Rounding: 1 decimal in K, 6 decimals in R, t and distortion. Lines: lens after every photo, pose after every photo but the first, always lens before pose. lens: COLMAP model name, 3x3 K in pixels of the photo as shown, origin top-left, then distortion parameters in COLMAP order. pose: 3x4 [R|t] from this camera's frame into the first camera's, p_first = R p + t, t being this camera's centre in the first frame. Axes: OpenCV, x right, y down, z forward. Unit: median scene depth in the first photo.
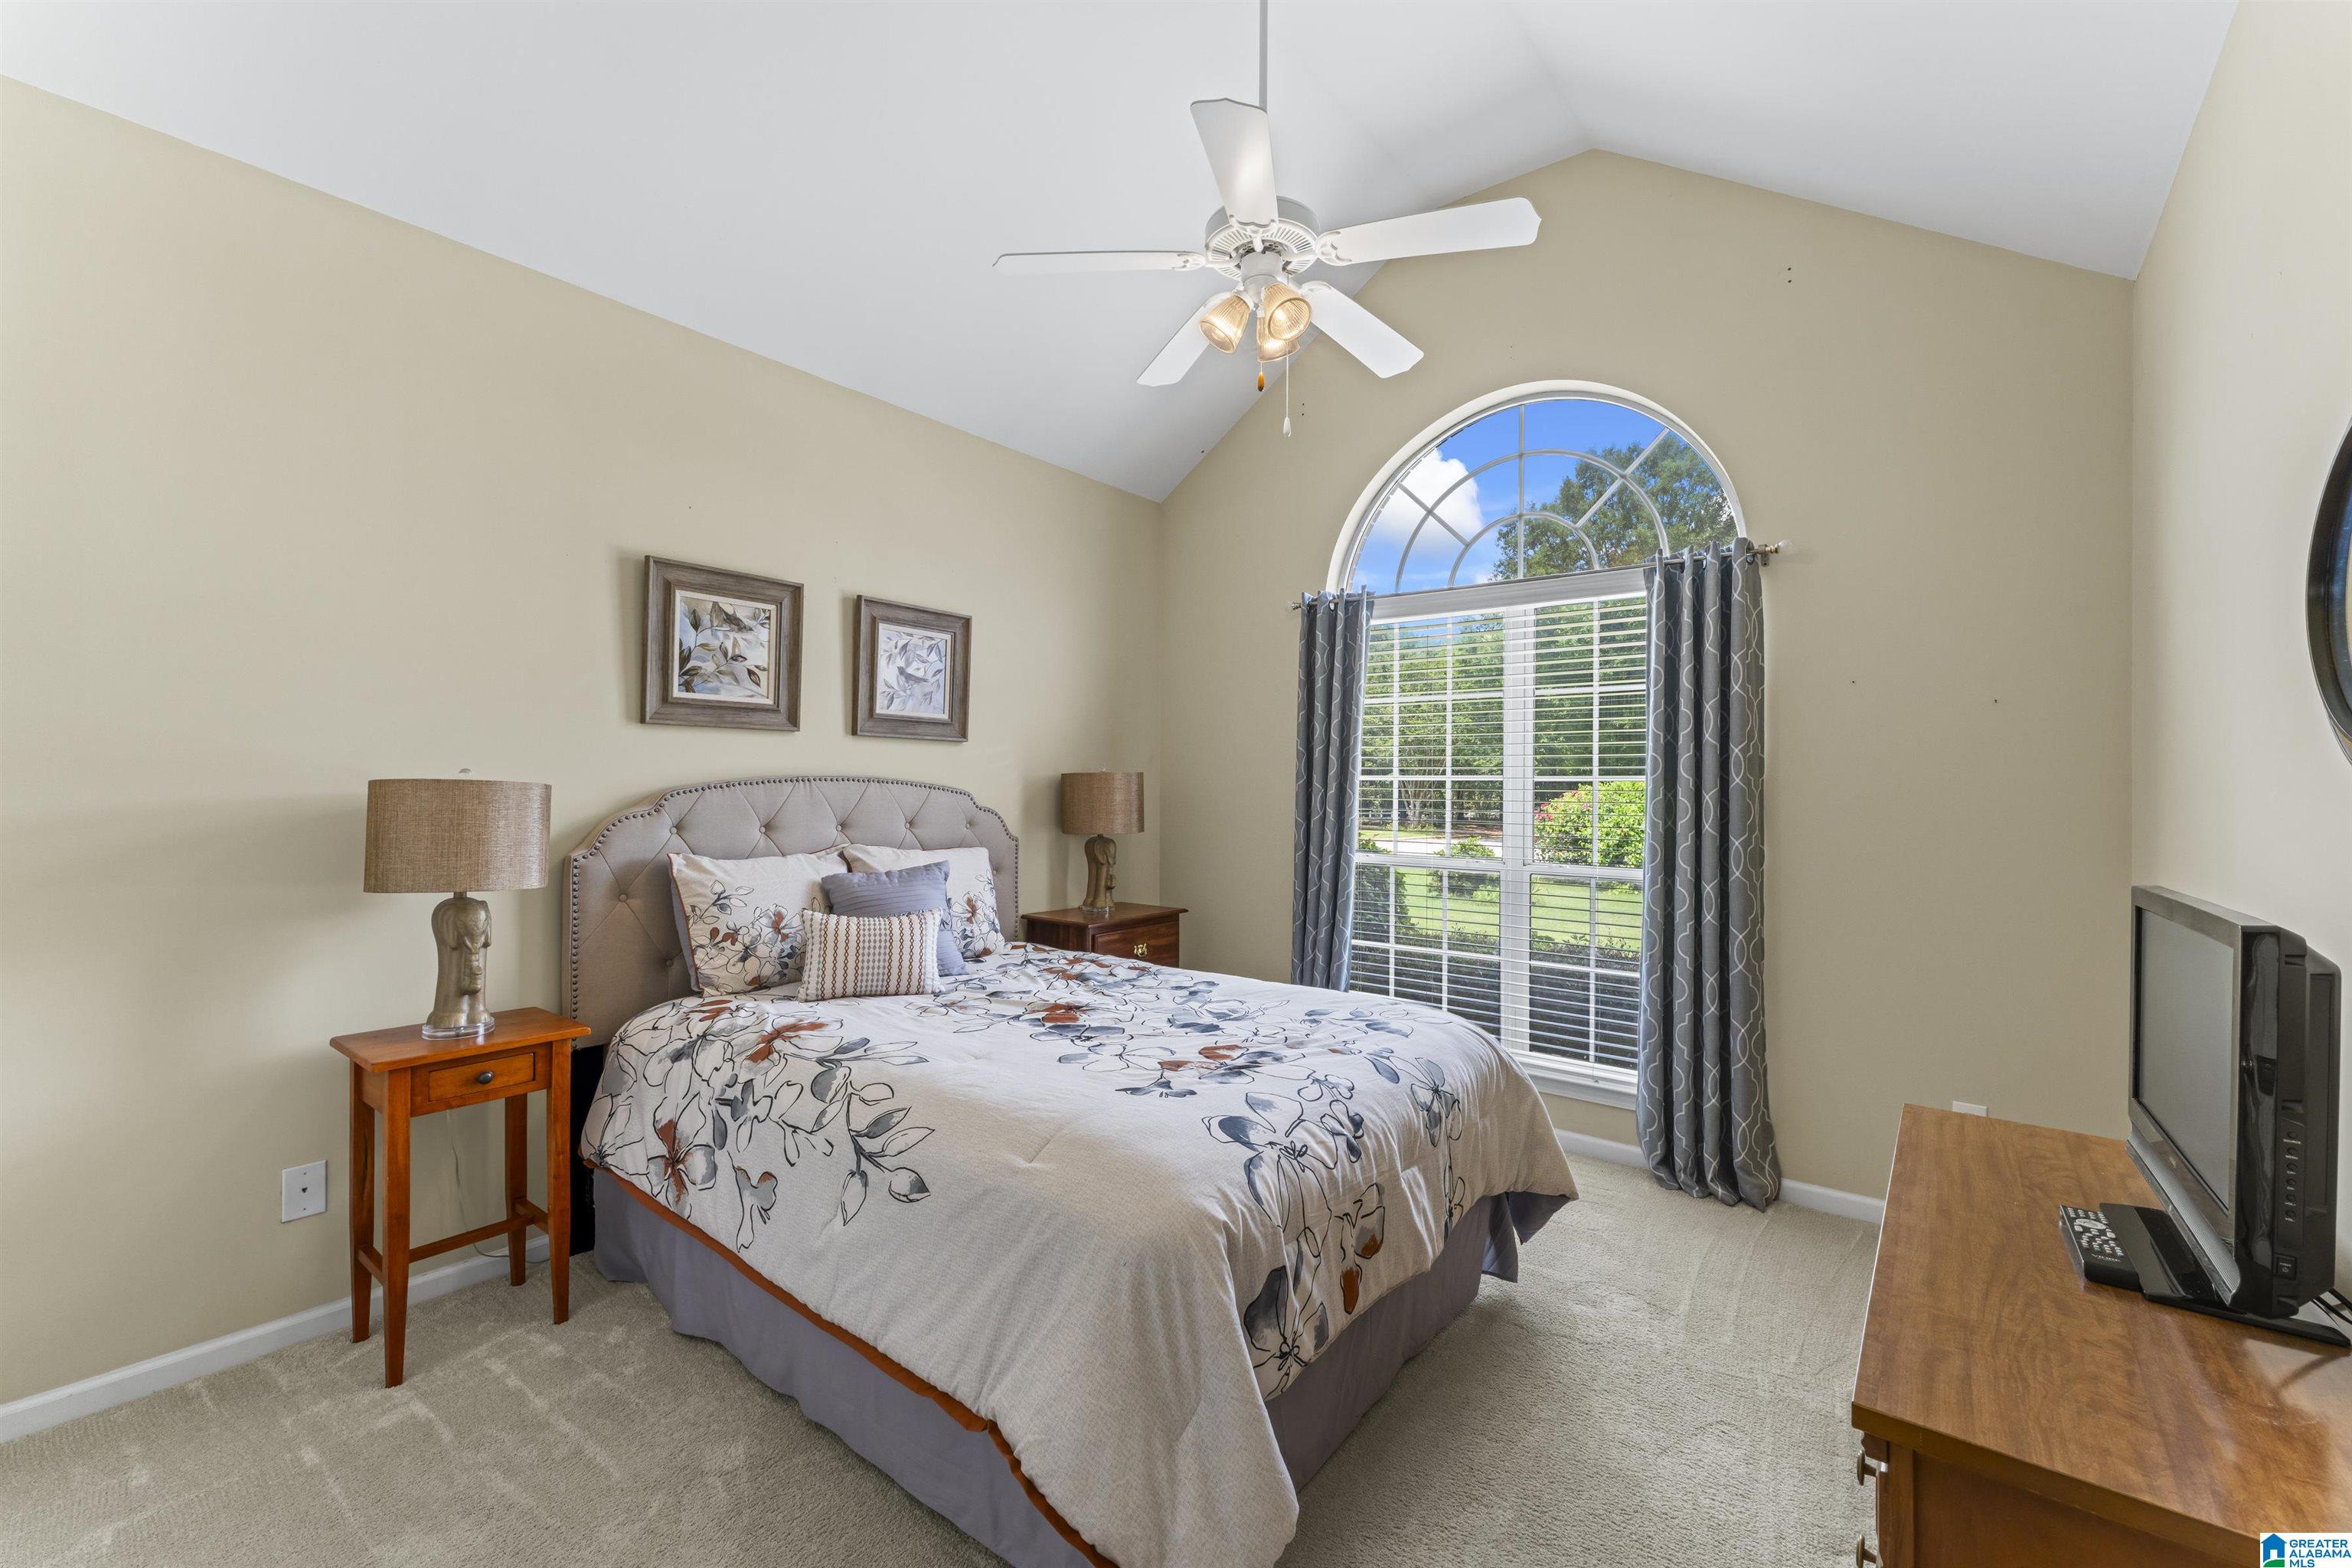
lens RADIAL K [[971.2, 0, 1166.6], [0, 971.2, 793.3], [0, 0, 1]] dist [-0.002501, -0.000054]
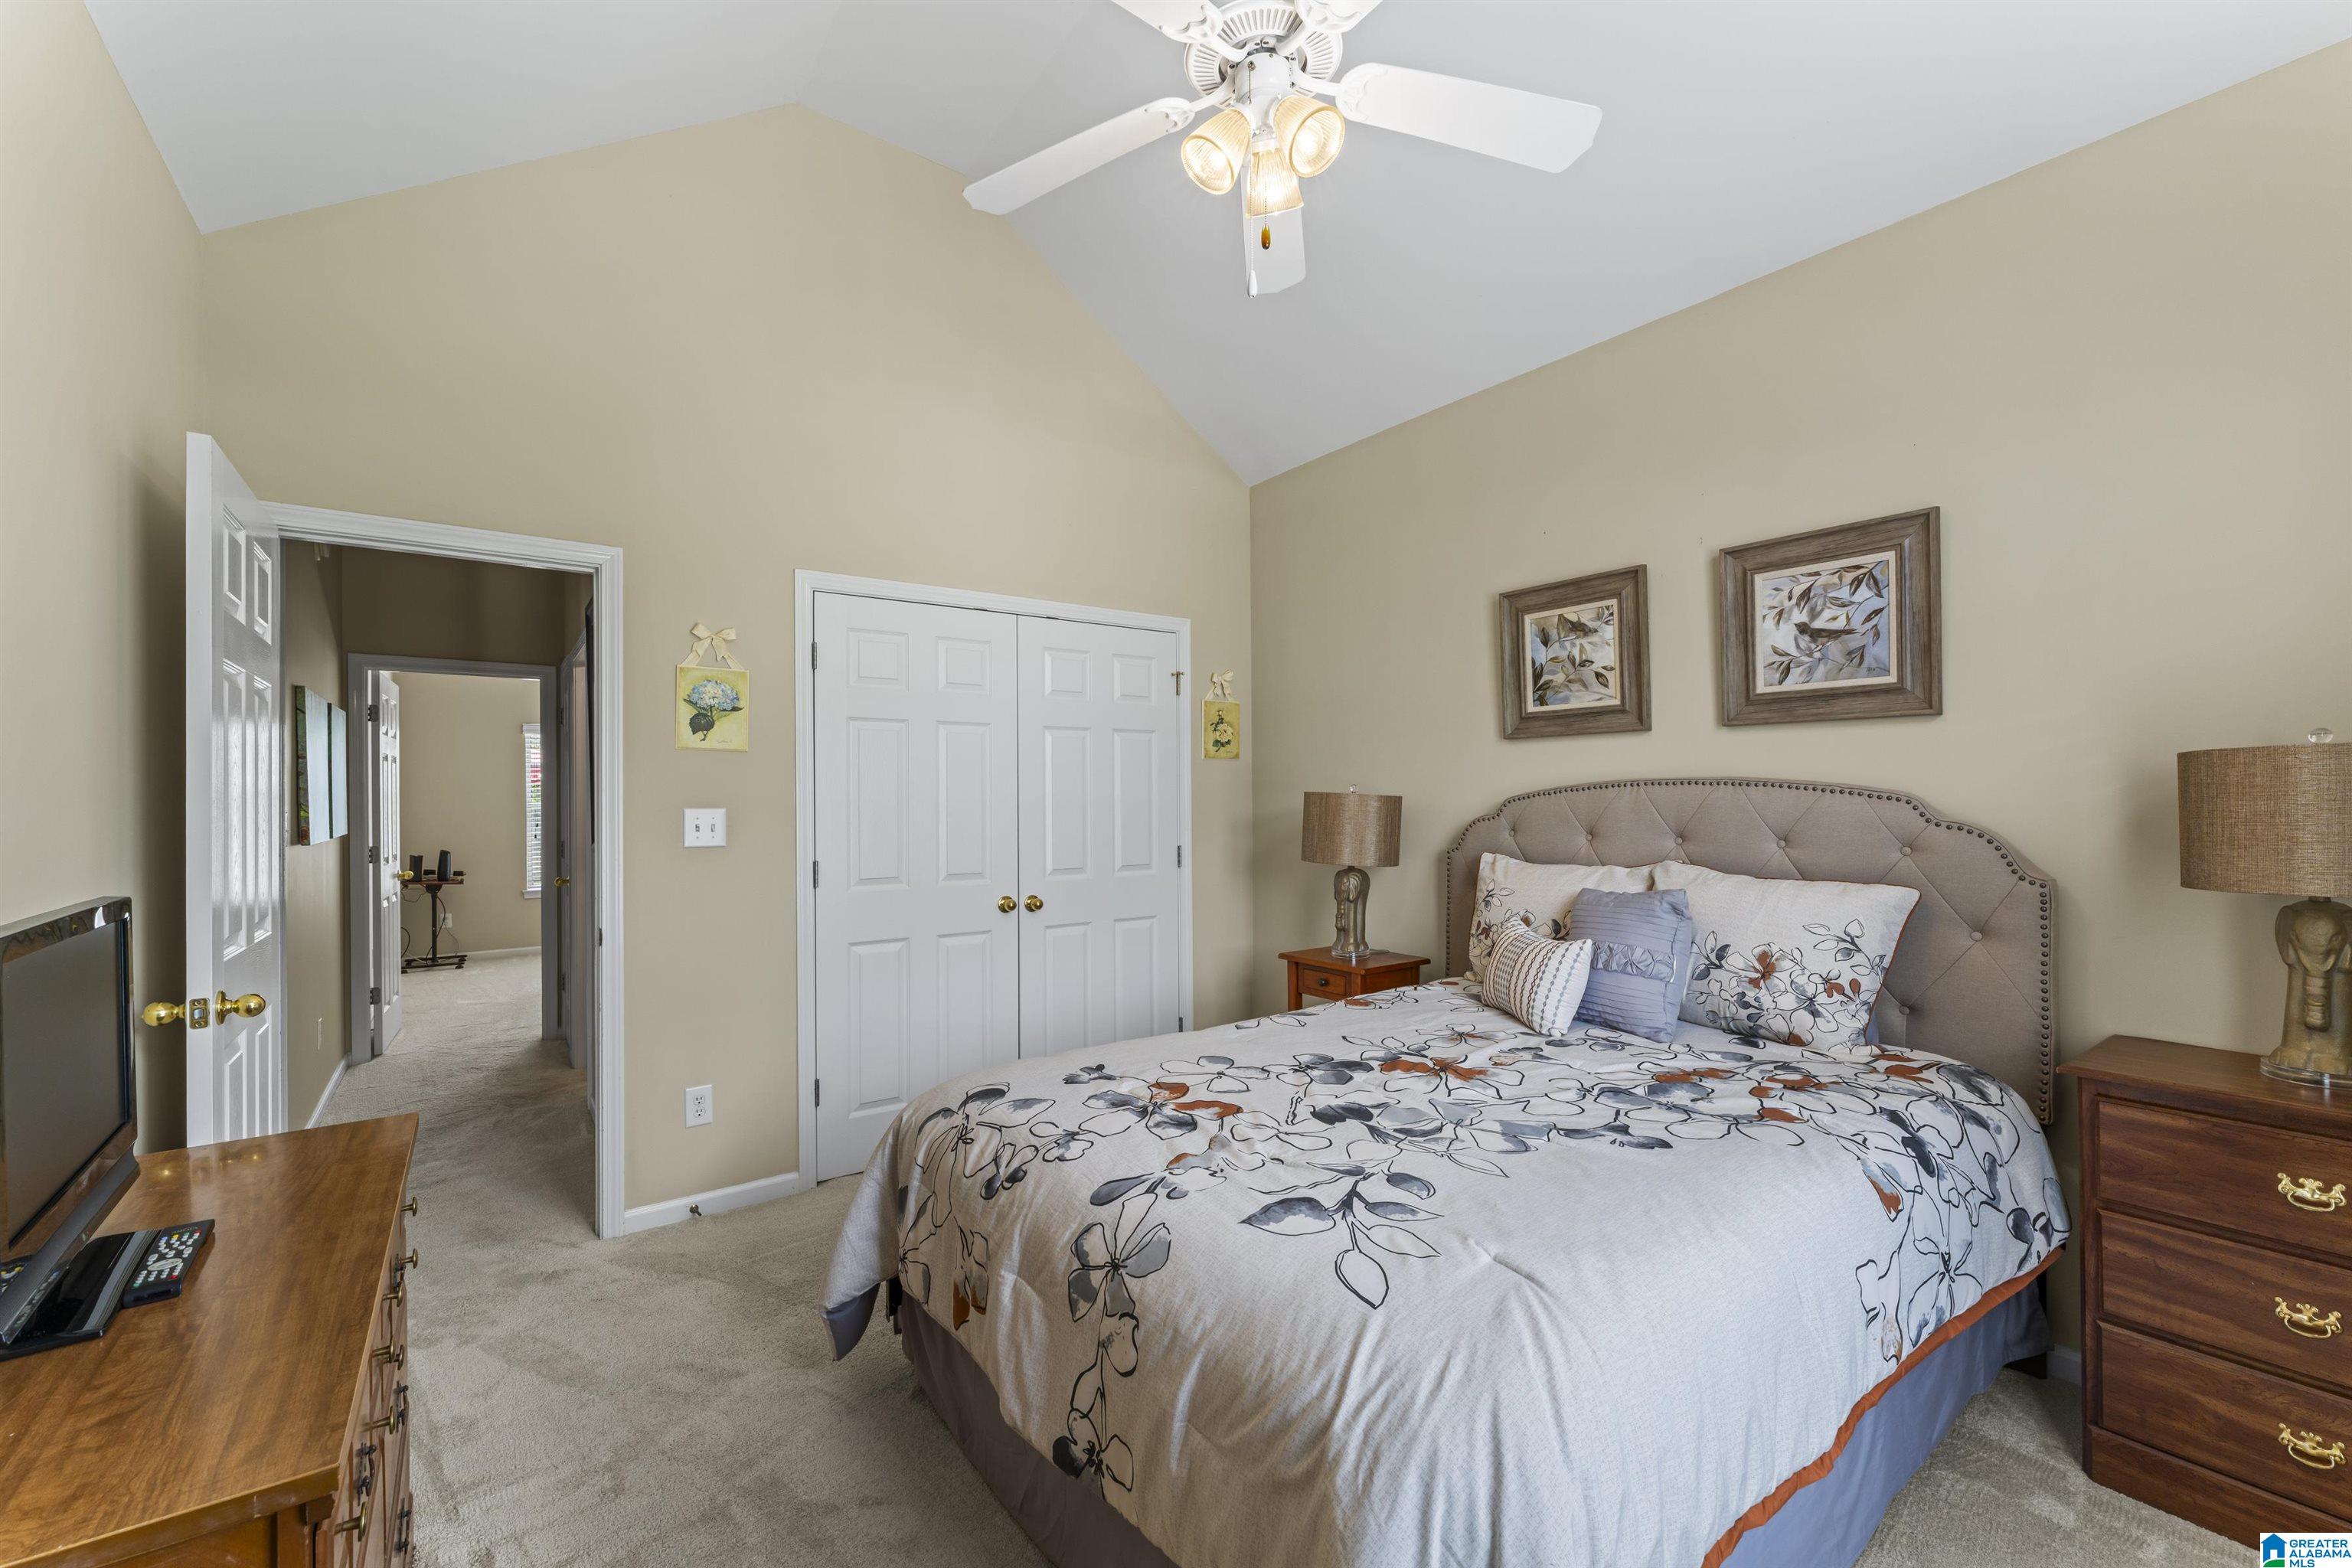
lens RADIAL K [[971.2, 0, 1166.6], [0, 971.2, 793.3], [0, 0, 1]] dist [-0.002501, -0.000054]
pose [[-0.273150, -0.008161, -0.961937, 0.642440], [0.002568, 0.999954, -0.009212, 0.001575], [0.961968, -0.004987, -0.273117, 0.878151]]
